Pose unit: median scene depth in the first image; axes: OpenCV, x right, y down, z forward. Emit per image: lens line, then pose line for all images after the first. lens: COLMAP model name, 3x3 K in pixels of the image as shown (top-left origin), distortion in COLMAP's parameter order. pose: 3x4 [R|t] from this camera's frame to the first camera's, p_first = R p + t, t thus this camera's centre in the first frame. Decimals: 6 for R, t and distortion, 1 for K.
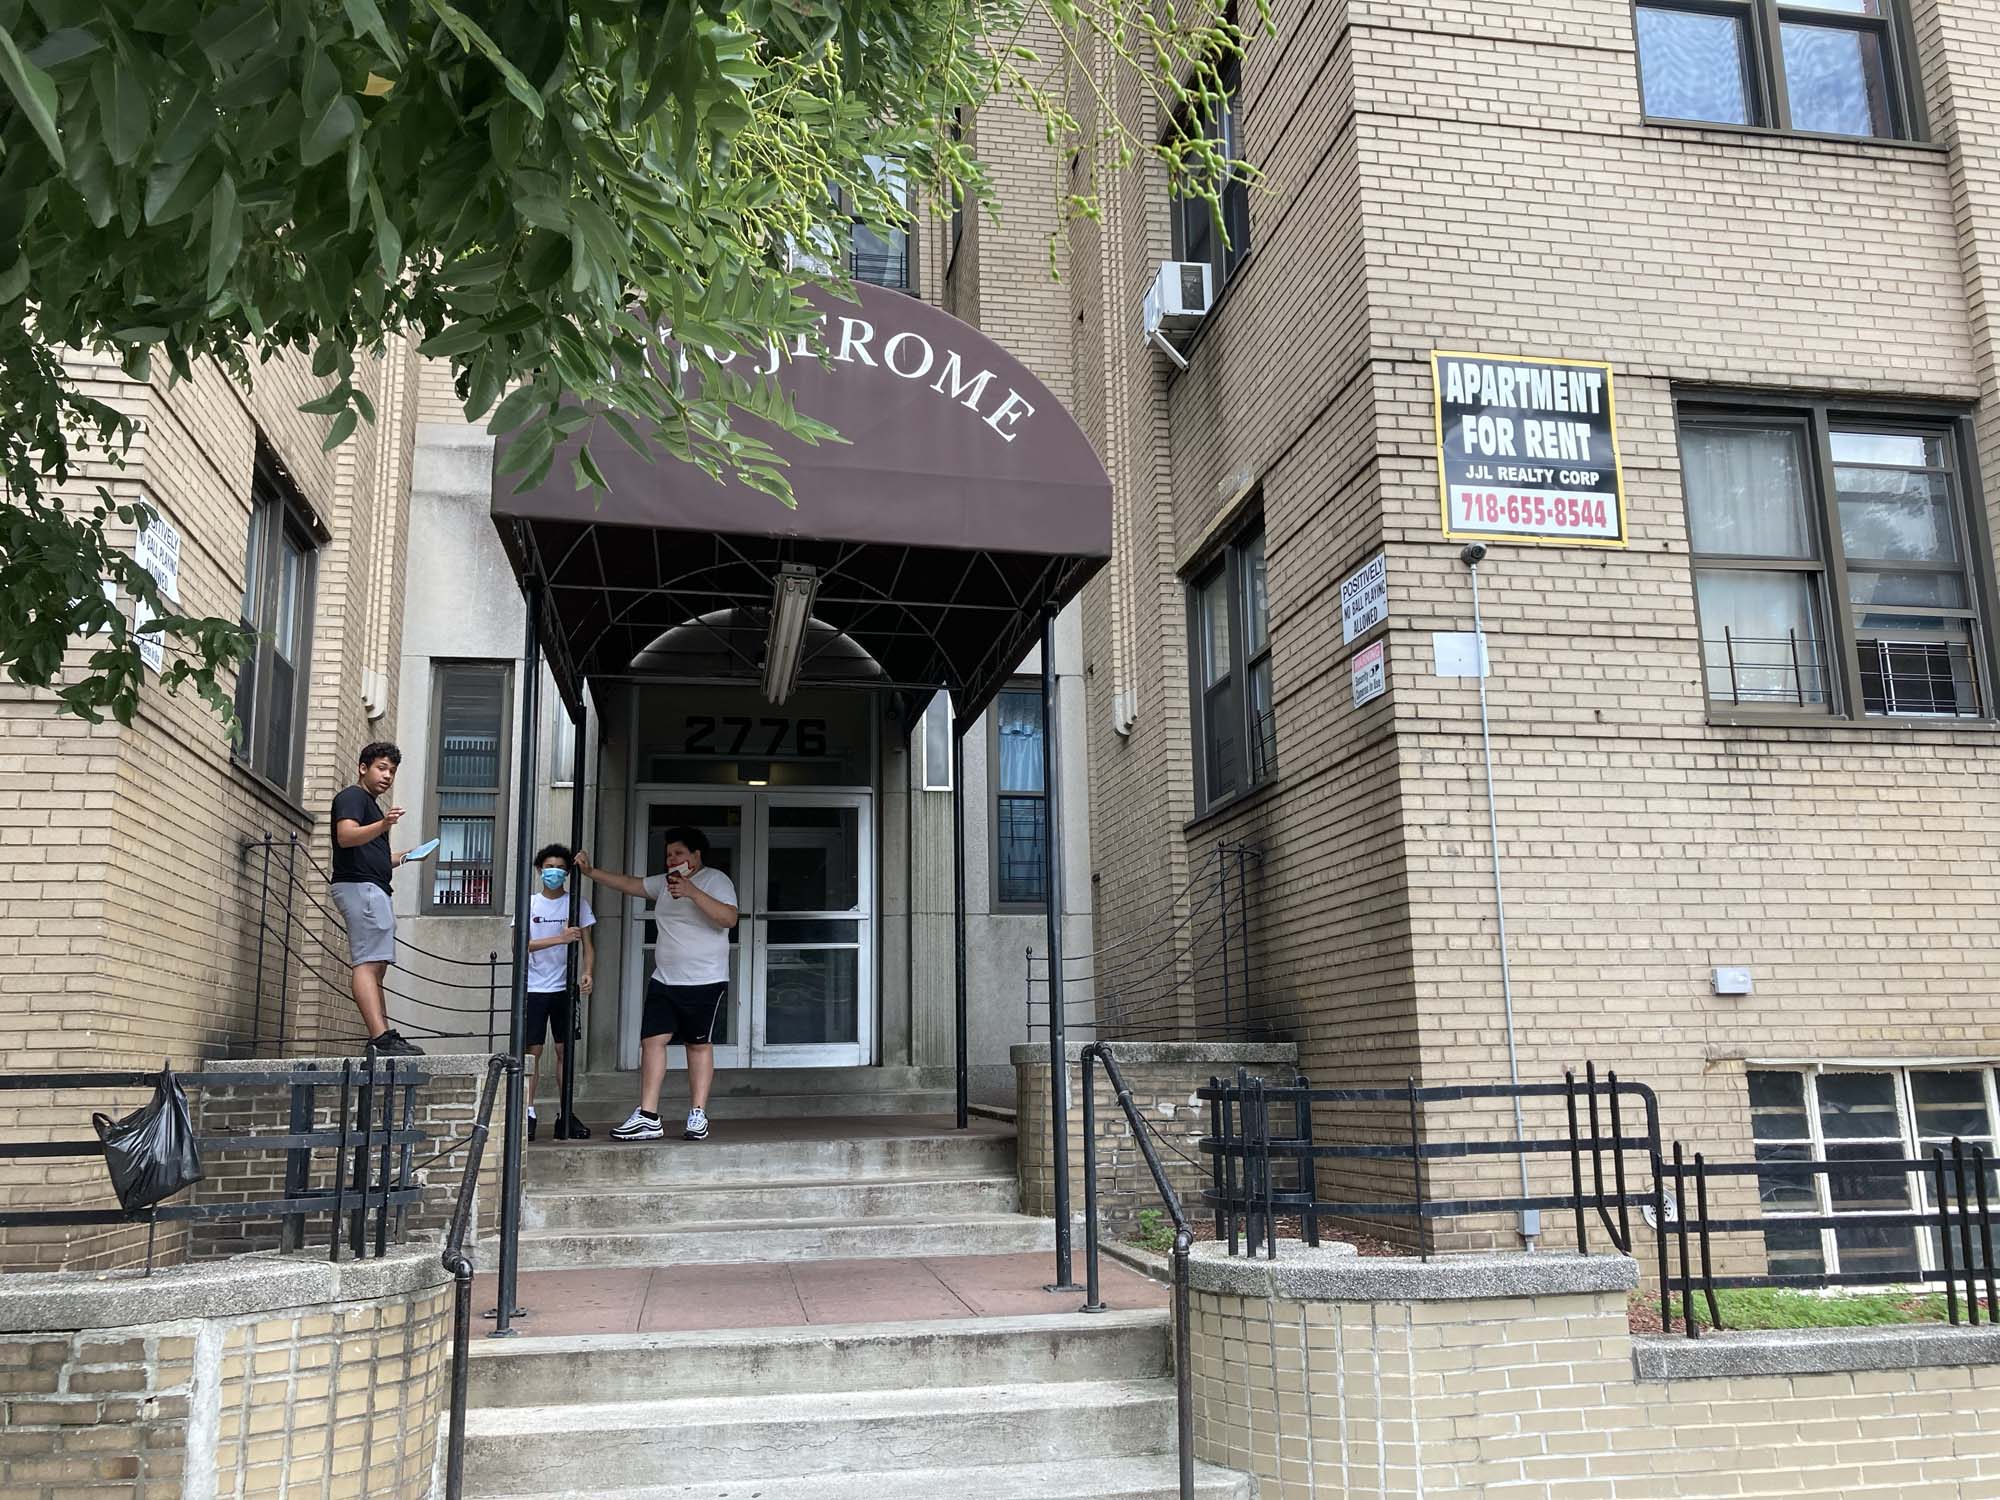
lens RADIAL K [[1643.9, 0, 1004.6], [0, 1643.9, 750.5], [0, 0, 1]] dist [0.012574, 0.002748]
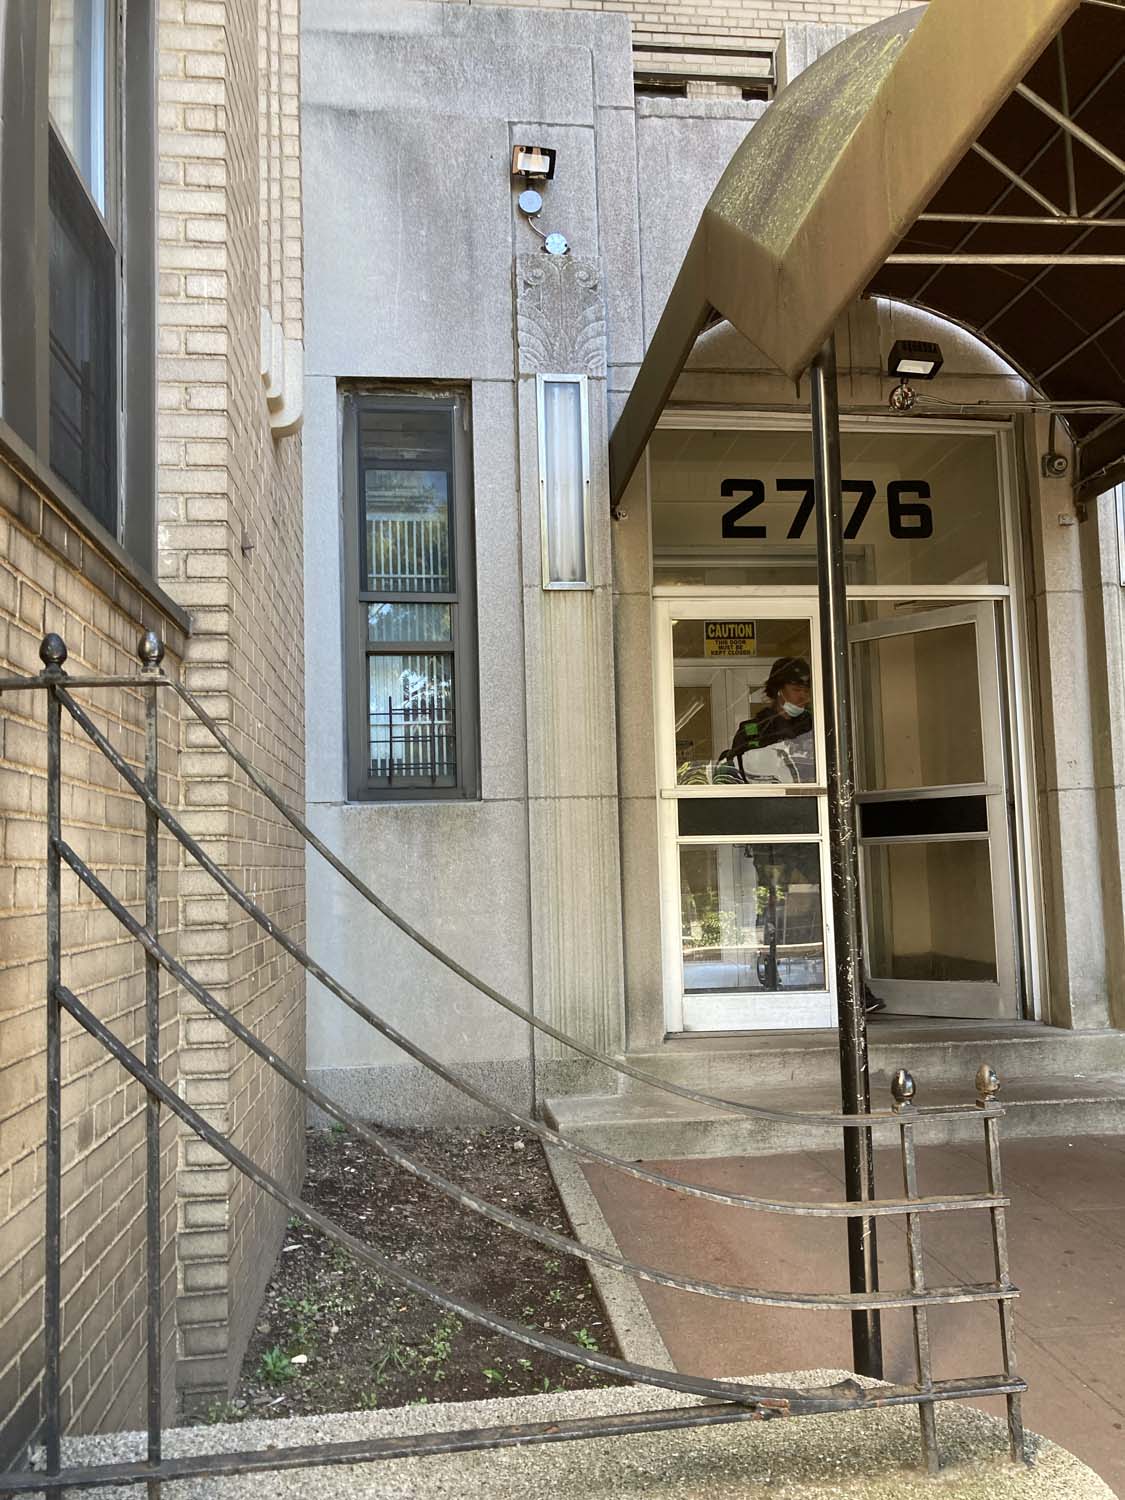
lens RADIAL K [[1232.9, 0, 560.7], [0, 1232.9, 752.4], [0, 0, 1]] dist [0.012574, 0.002748]
pose [[0.997024, -0.019122, -0.074688, -0.298840], [0.027265, 0.993603, 0.109587, 0.040988], [0.072114, -0.111297, 0.991167, 0.686075]]
